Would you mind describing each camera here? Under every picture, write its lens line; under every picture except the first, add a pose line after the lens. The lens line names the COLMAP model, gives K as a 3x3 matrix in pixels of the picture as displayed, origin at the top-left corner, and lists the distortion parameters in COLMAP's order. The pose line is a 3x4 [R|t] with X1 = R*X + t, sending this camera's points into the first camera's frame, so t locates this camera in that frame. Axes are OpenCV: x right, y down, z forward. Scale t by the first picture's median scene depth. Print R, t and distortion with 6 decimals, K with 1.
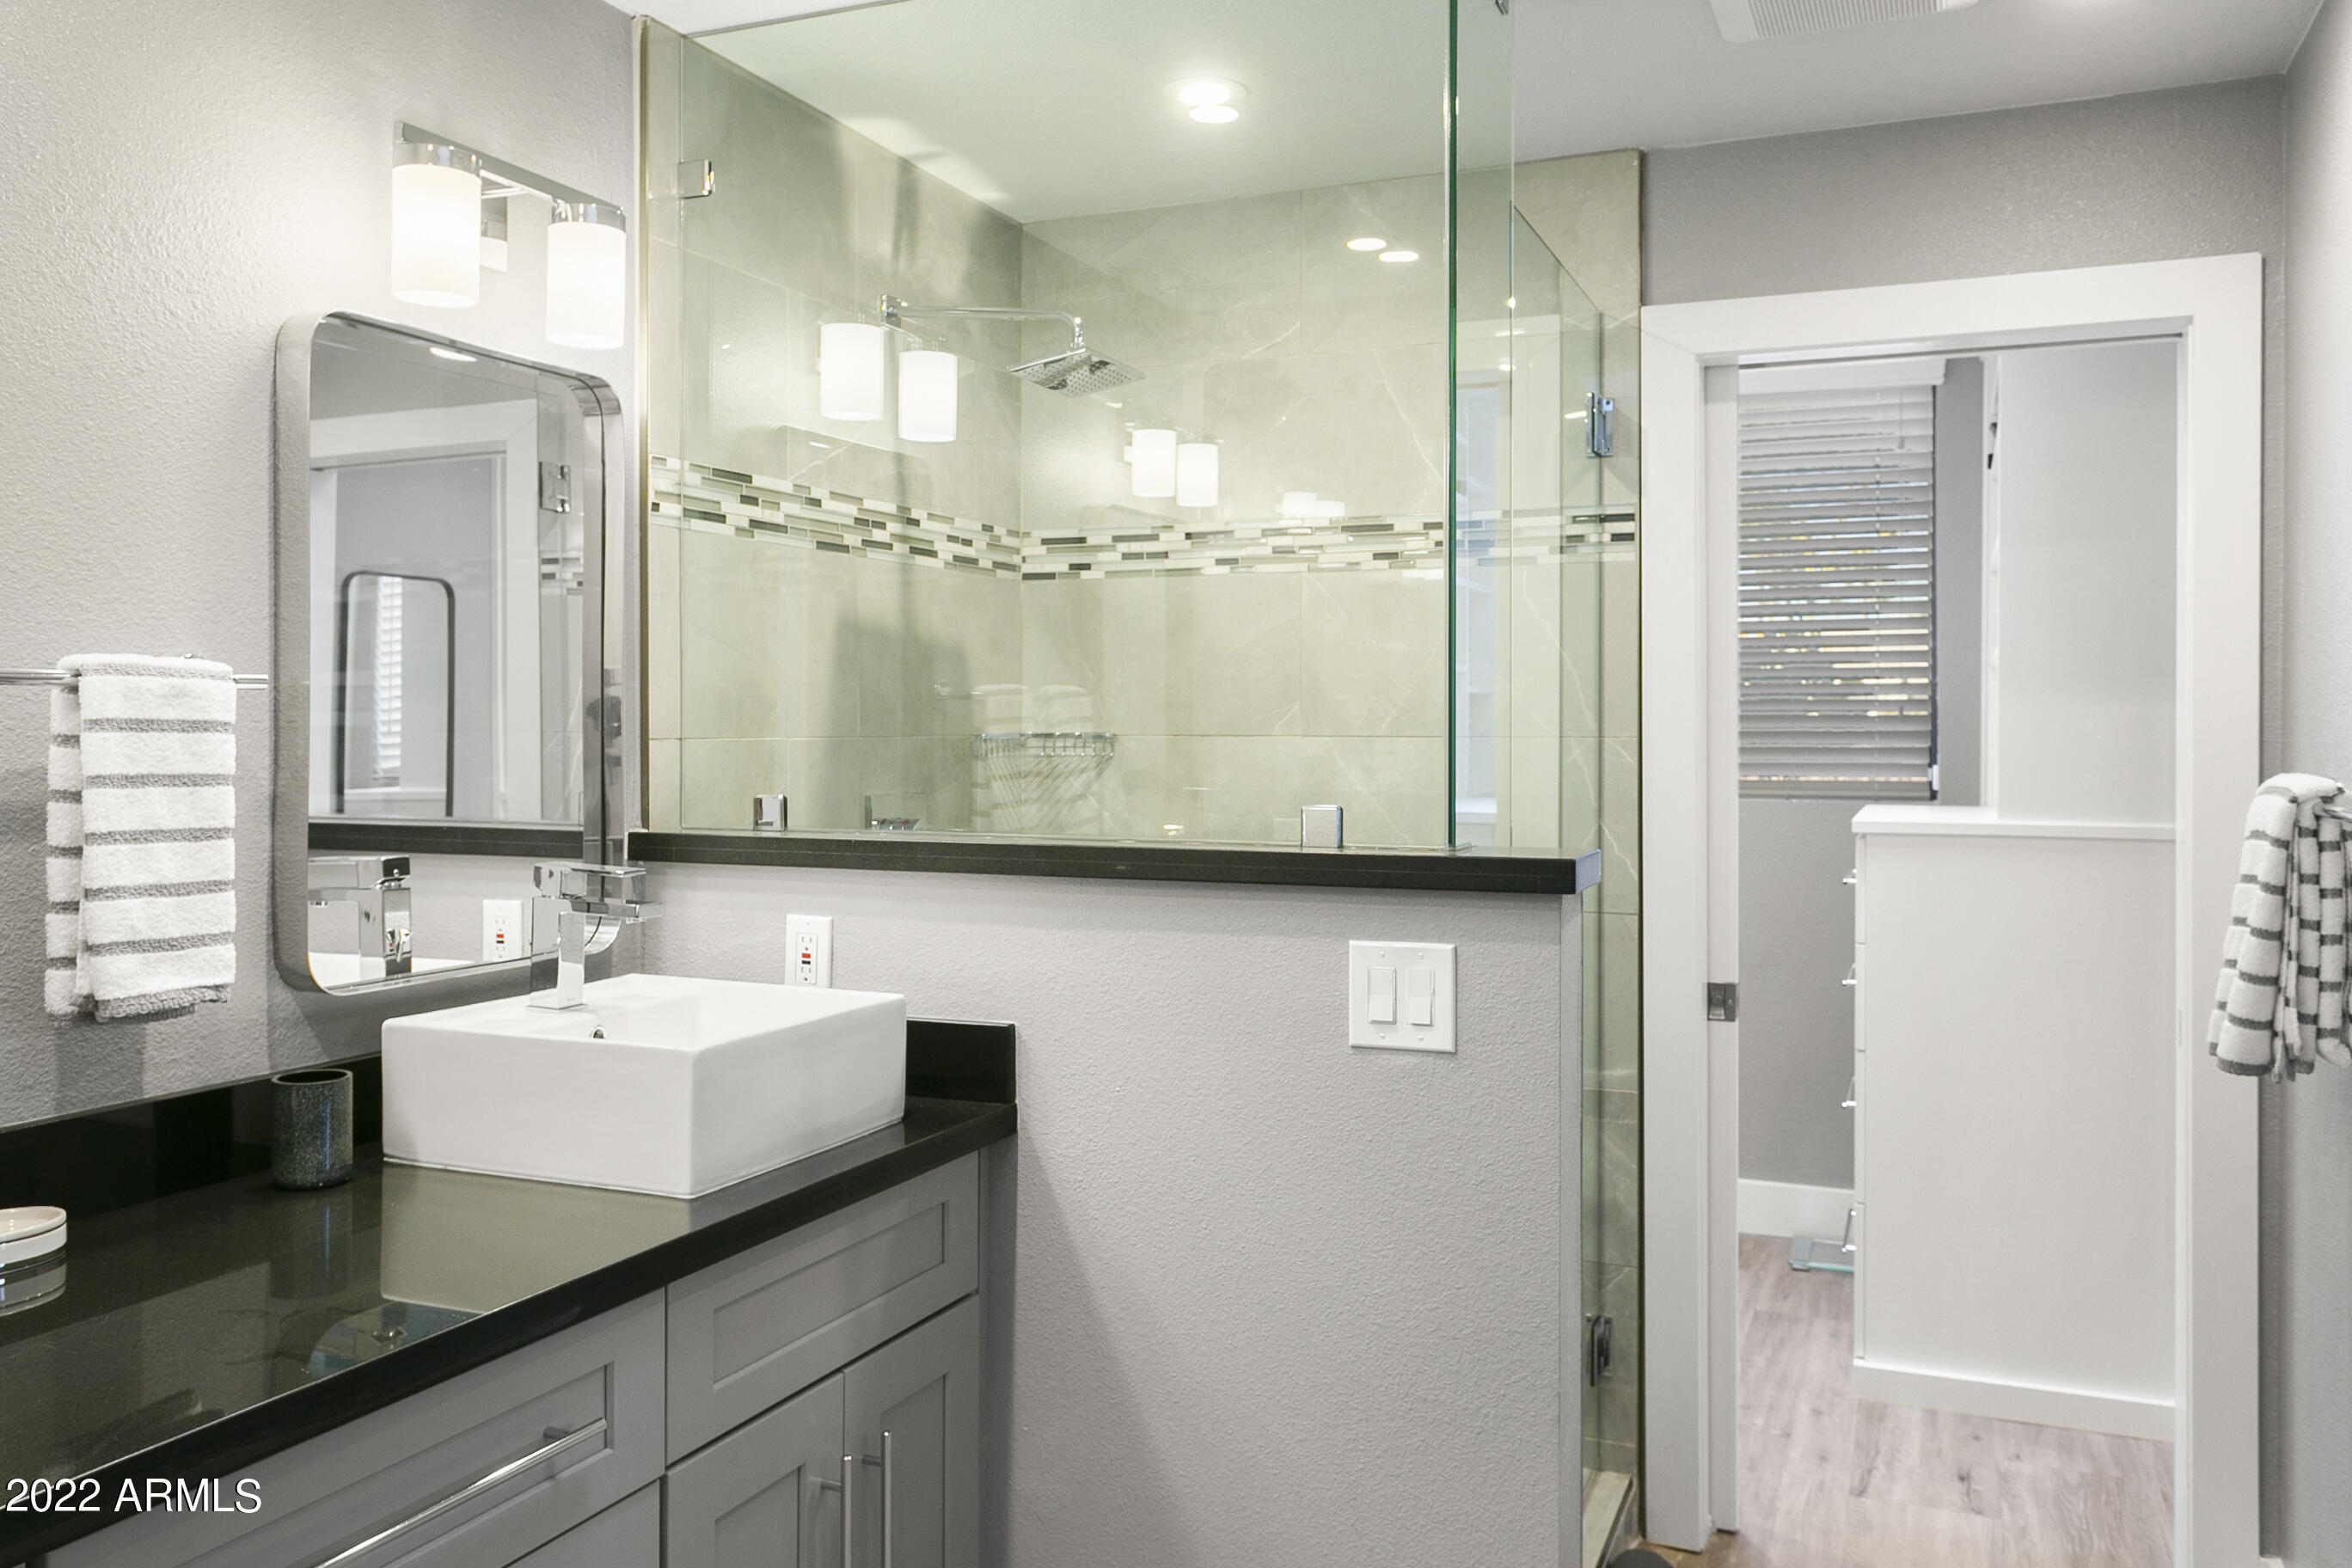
lens RADIAL K [[1802.6, 0, 1191.8], [0, 1802.6, 725.6], [0, 0, 1]] dist [0.013984, 0.004947]
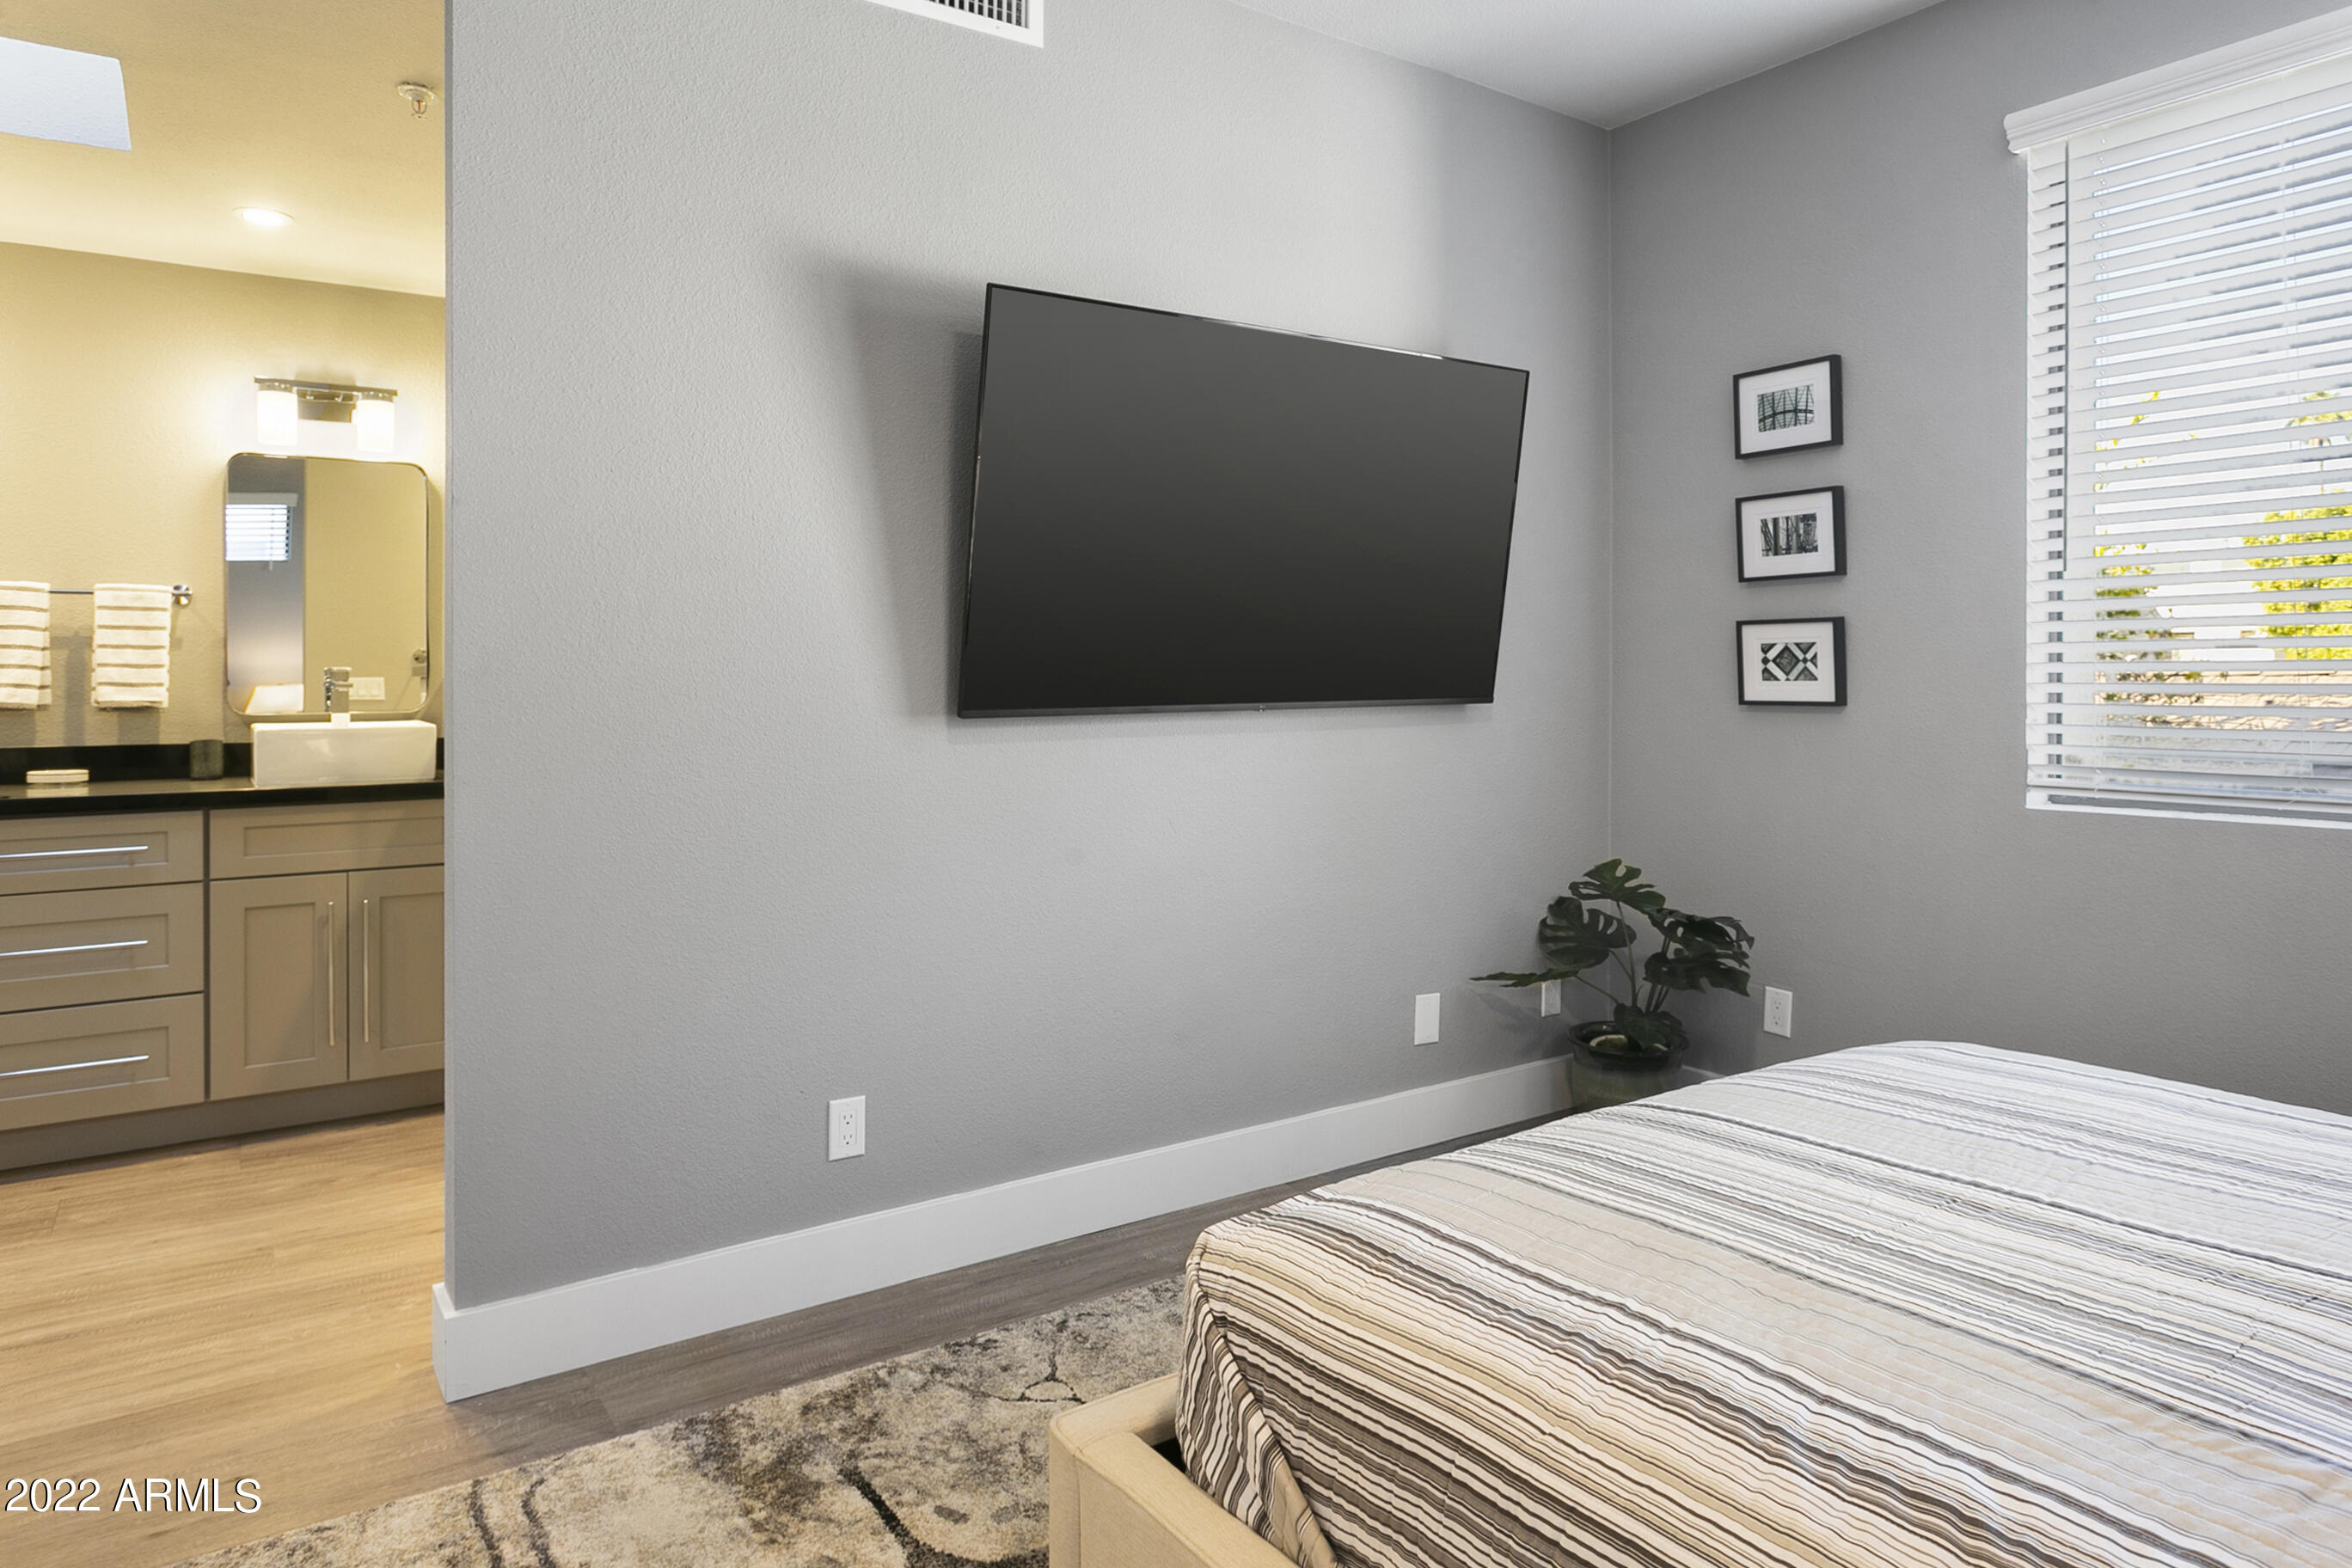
lens RADIAL K [[1371.7, 0, 1204.7], [0, 1371.7, 673.9], [0, 0, 1]] dist [-0.011515, 0.007222]
pose [[0.850080, -0.008070, -0.526591, 1.361465], [0.009996, 0.999950, 0.000812, 0.080184], [0.526558, -0.005954, 0.850118, 0.040931]]
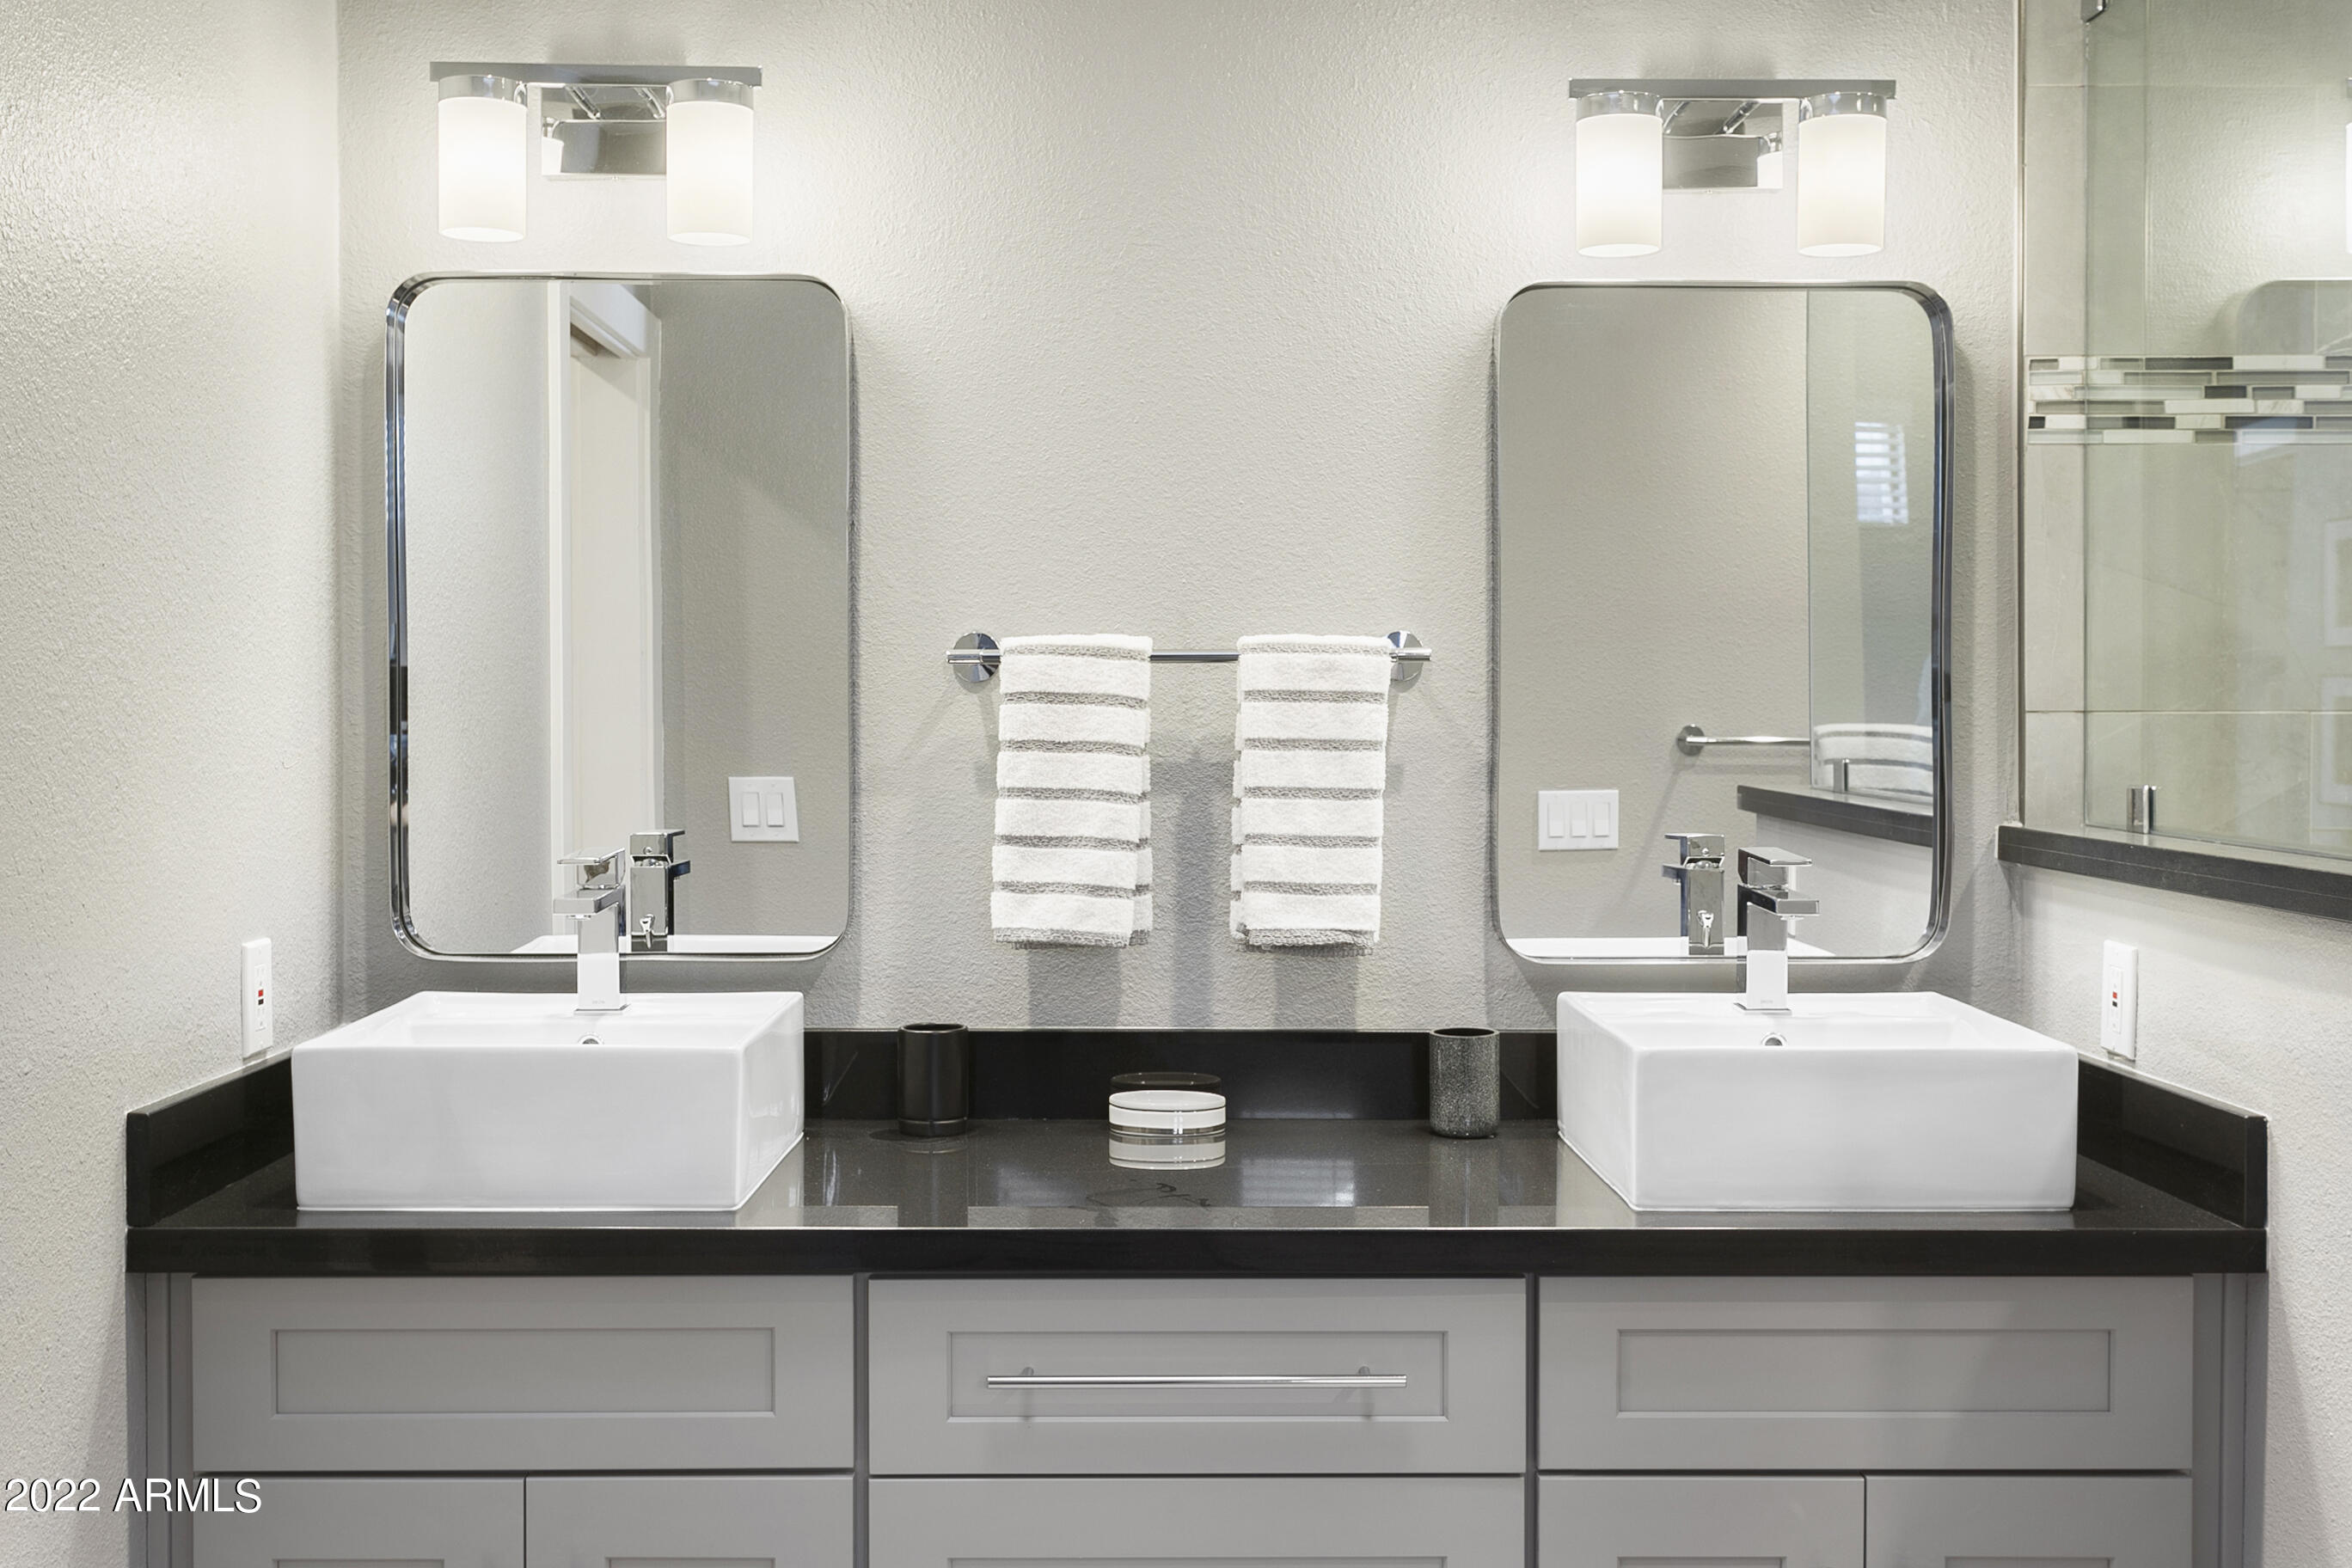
lens RADIAL K [[2465.2, 0, 1181.2], [0, 2465.2, 766.4], [0, 0, 1]] dist [0.015518, 0.000000]
pose [[0.399811, 0.019071, -0.916399, 0.552965], [0.001921, 0.999764, 0.021644, 0.007100], [0.916595, -0.010414, 0.399680, 0.209103]]
